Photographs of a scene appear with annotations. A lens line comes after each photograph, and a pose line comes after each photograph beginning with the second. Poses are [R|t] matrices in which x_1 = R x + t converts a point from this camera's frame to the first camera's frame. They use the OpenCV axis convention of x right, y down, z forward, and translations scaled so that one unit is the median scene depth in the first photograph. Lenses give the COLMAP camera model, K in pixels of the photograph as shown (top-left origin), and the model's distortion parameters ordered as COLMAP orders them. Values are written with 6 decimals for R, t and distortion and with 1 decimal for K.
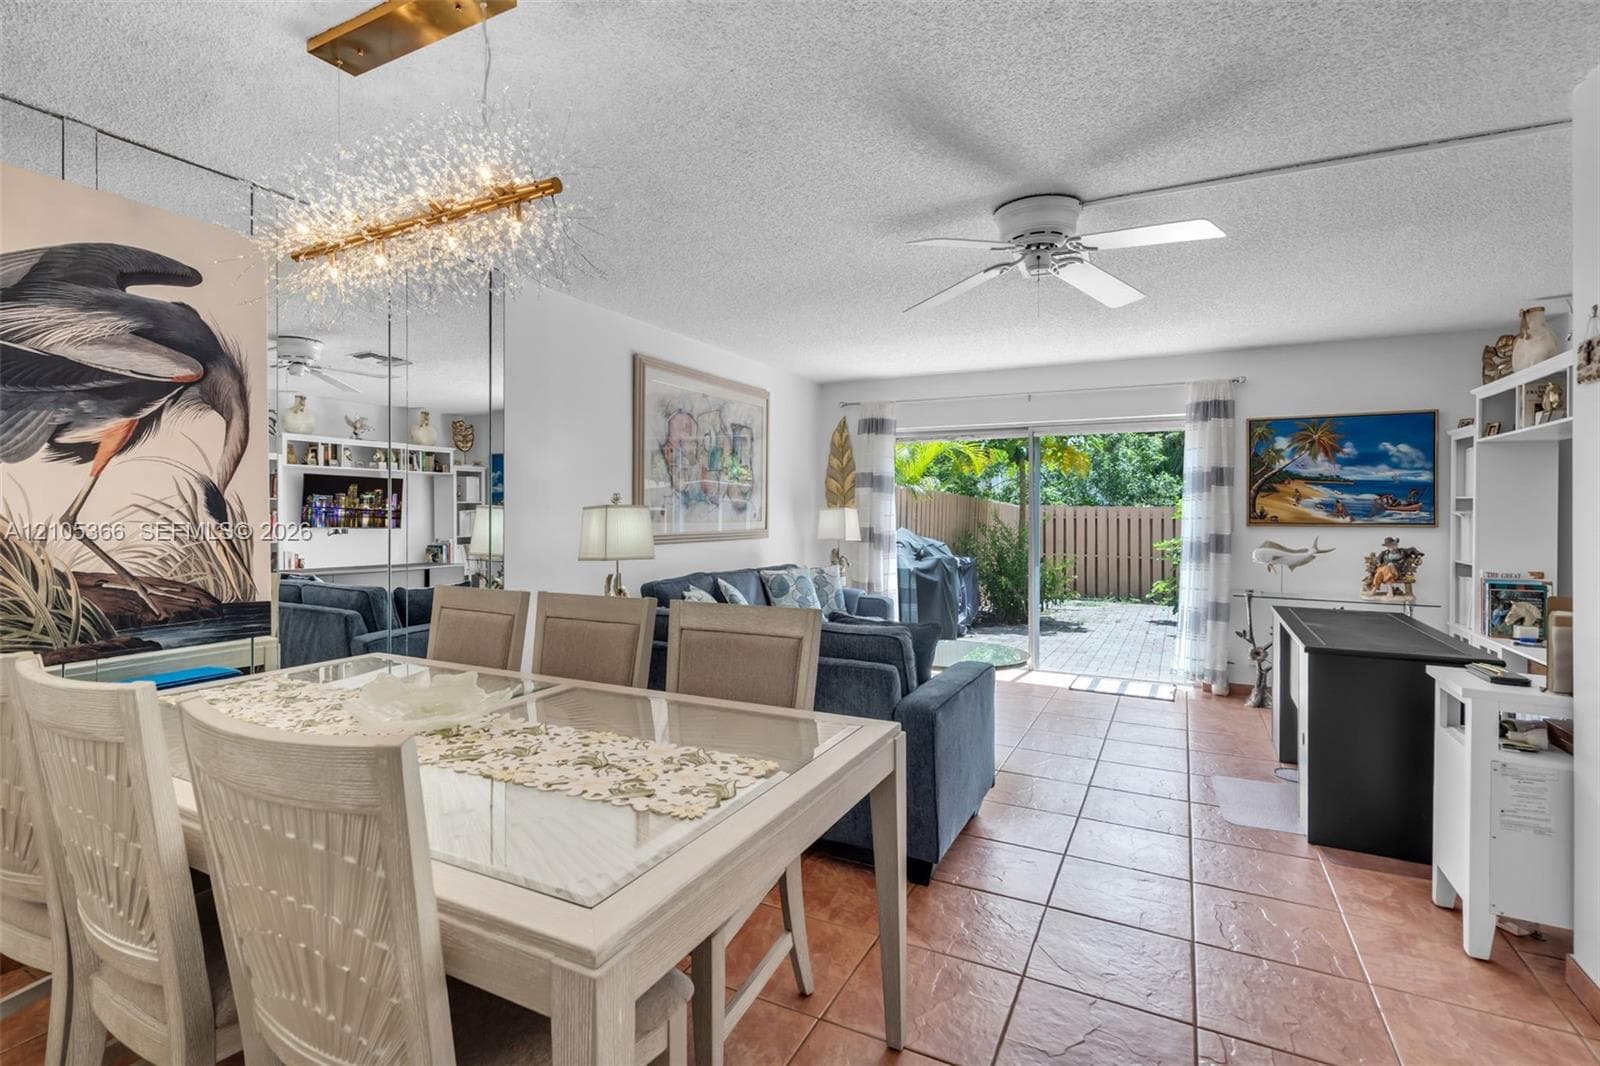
lens RADIAL K [[743.6, 0, 795.9], [0, 743.6, 508.3], [0, 0, 1]] dist [0.006190, 0.000544]
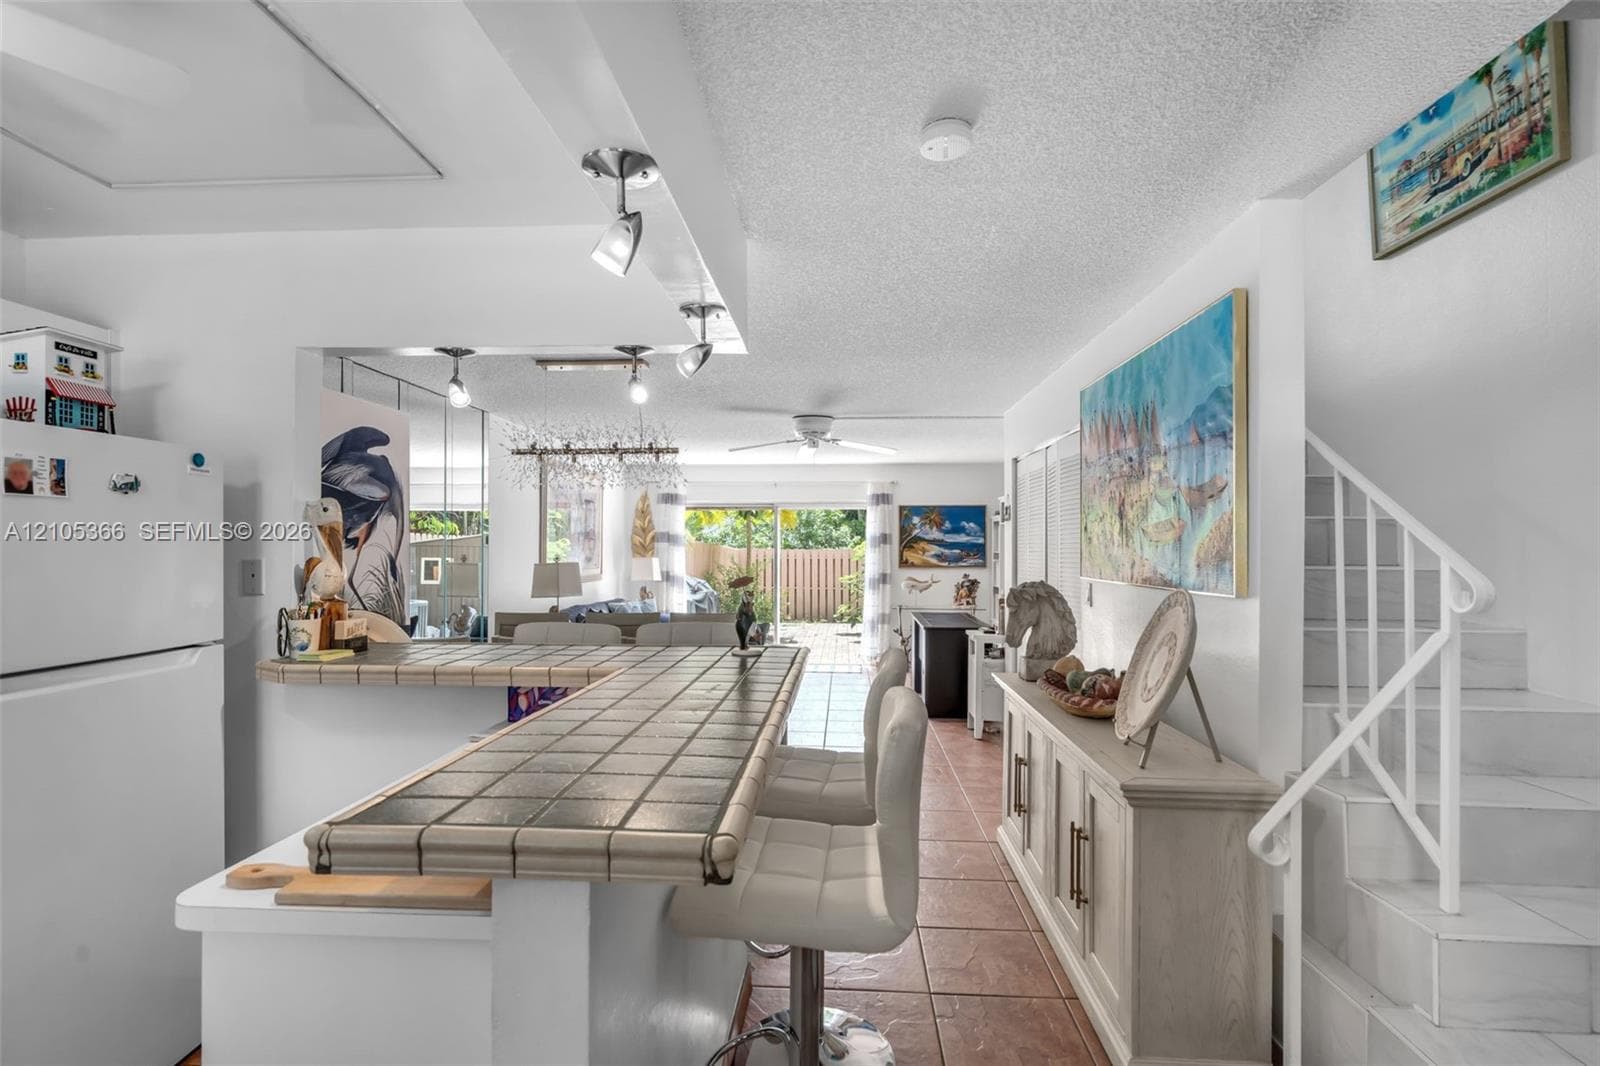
lens RADIAL K [[743.6, 0, 800.7], [0, 743.6, 541.4], [0, 0, 1]] dist [0.006190, 0.000544]
pose [[0.913125, 0.001989, 0.407675, -0.306976], [-0.000374, 0.999992, -0.004041, -0.031343], [-0.407679, 0.003538, 0.913118, -0.483984]]
